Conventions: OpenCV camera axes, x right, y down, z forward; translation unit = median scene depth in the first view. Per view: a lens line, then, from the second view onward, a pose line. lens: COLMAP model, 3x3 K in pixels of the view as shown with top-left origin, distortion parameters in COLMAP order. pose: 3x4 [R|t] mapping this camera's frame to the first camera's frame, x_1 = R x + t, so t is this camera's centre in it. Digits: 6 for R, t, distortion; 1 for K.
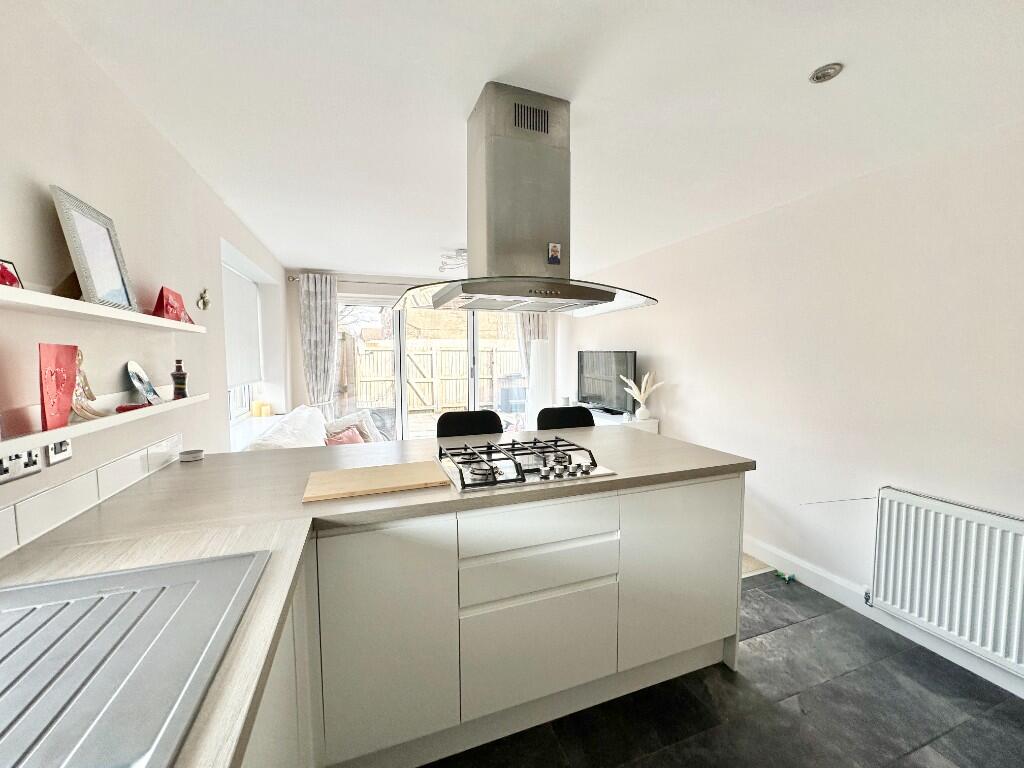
lens RADIAL K [[406.4, 0, 514.4], [0, 406.4, 384.3], [0, 0, 1]] dist [-0.002505, 0.000488]
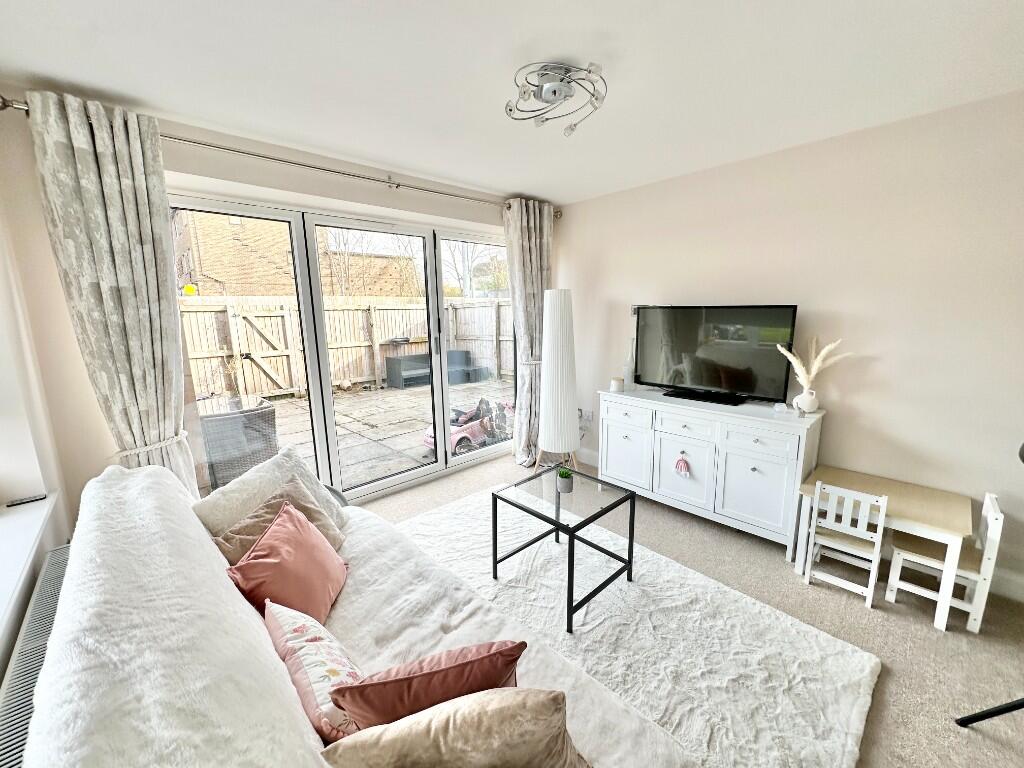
lens RADIAL K [[406.4, 0, 514.0], [0, 406.4, 383.8], [0, 0, 1]] dist [-0.002505, 0.000488]
pose [[0.919613, -0.083213, 0.383911, -0.786066], [0.044198, 0.993019, 0.109364, -0.110927], [-0.390331, -0.083605, 0.916871, 1.305143]]
